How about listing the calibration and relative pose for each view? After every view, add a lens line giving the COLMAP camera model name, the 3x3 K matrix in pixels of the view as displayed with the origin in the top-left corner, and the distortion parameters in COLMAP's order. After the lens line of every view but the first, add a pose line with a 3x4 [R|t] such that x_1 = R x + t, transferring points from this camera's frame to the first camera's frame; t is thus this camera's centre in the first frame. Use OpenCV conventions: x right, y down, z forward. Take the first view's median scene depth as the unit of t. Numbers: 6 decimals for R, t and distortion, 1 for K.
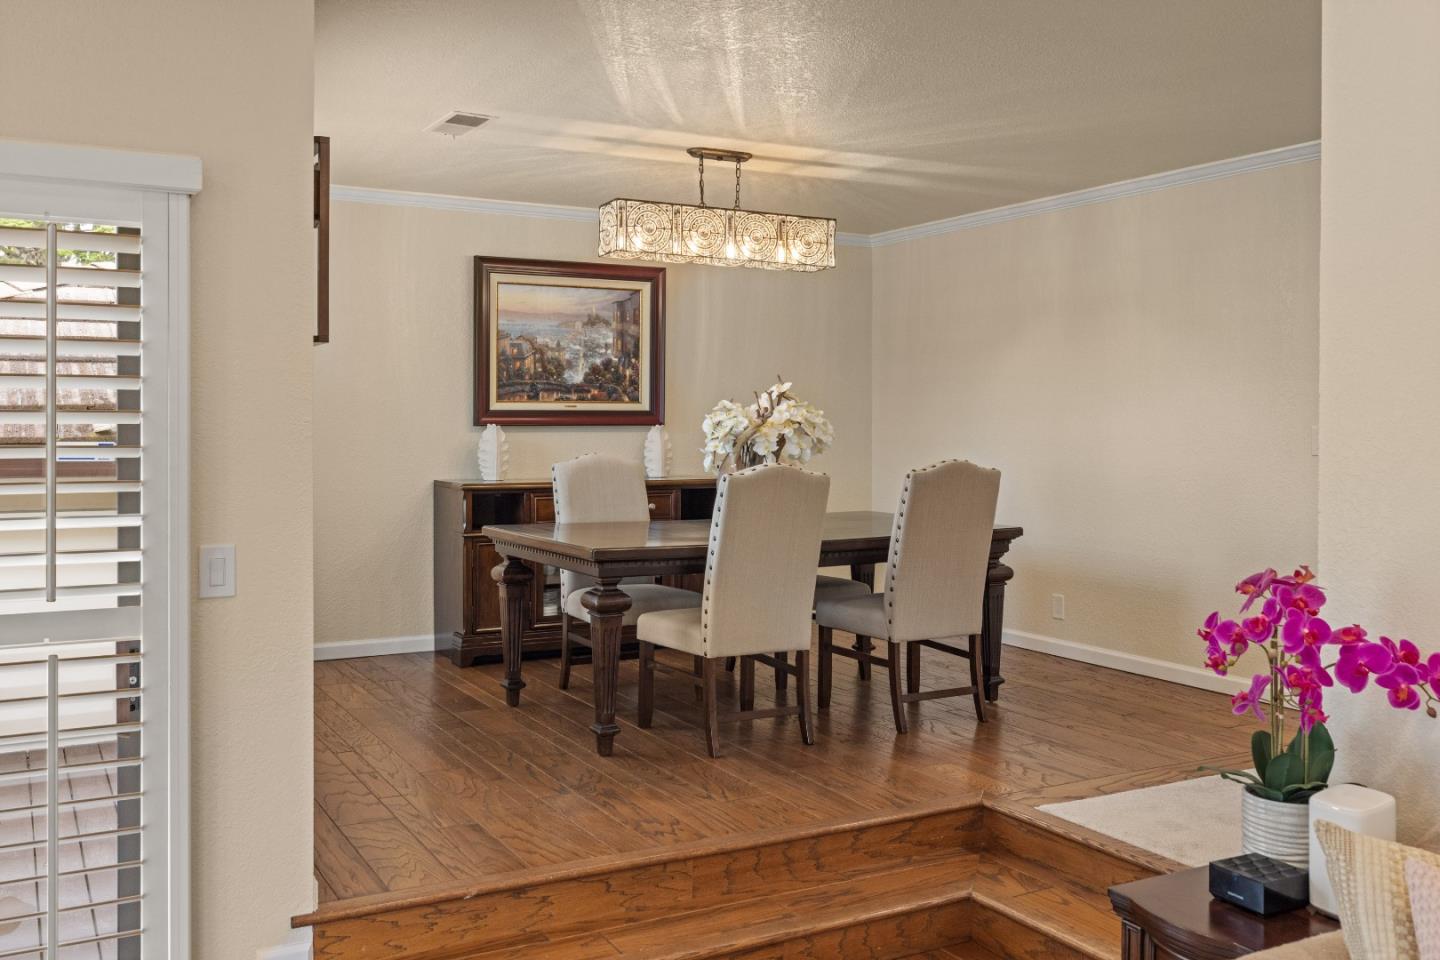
lens RADIAL K [[1305.1, 0, 720.0], [0, 1305.1, 480.0], [0, 0, 1]] dist [0.004218, 0.009376]
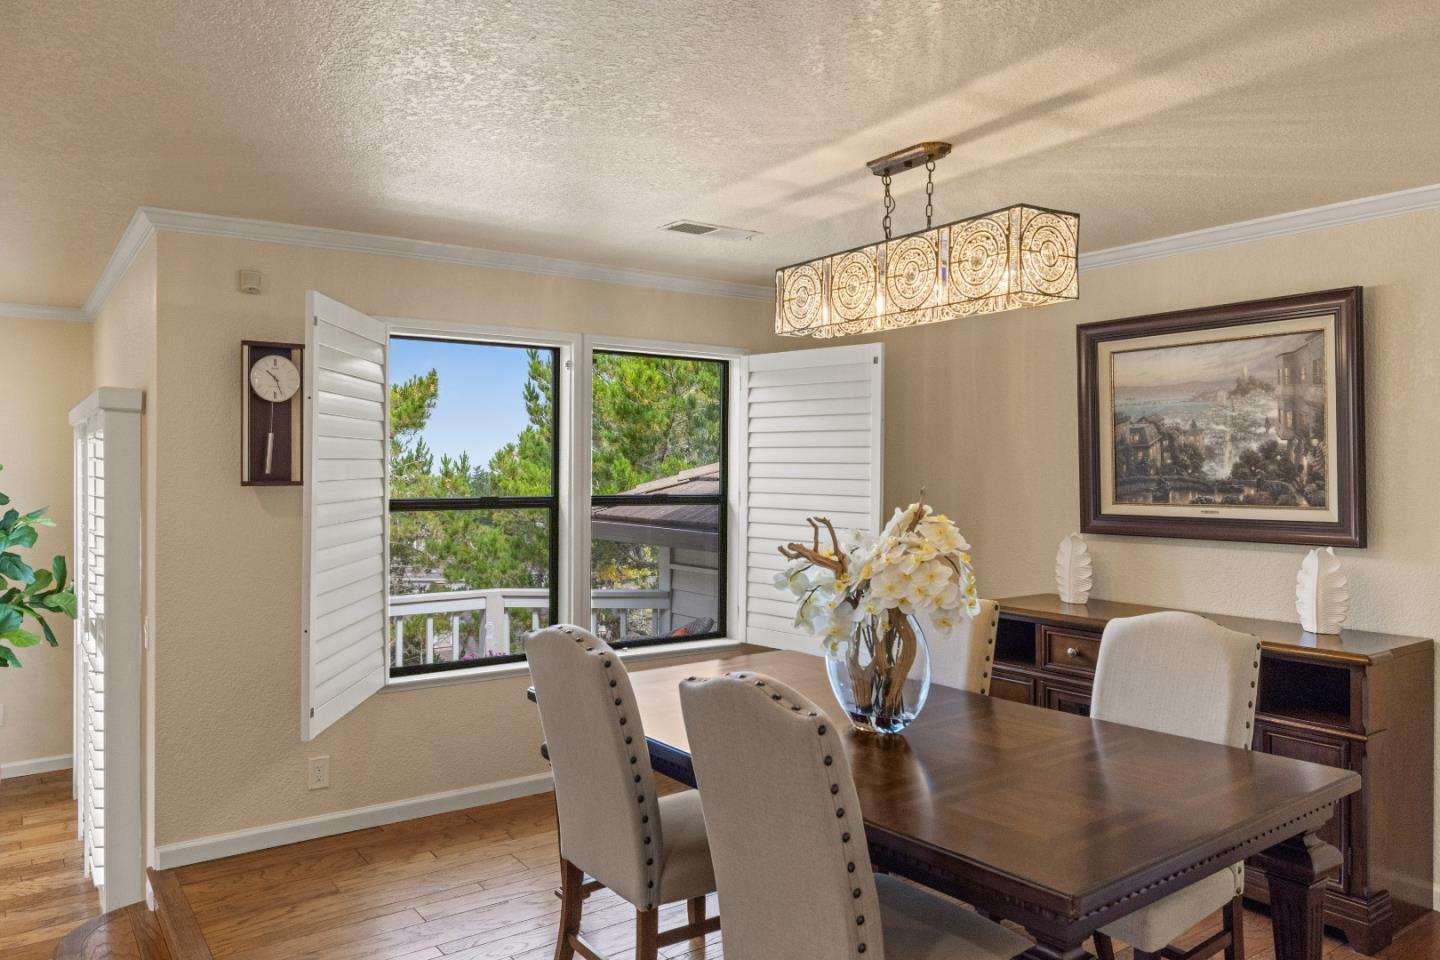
lens RADIAL K [[1065.7, 0, 720.0], [0, 1065.7, 480.0], [0, 0, 1]] dist [0.001821, 0.001044]
pose [[0.095815, 0.007036, -0.995374, 0.431149], [-0.043188, 0.999063, 0.002905, -0.063929], [0.994462, 0.042710, 0.096029, 0.681840]]
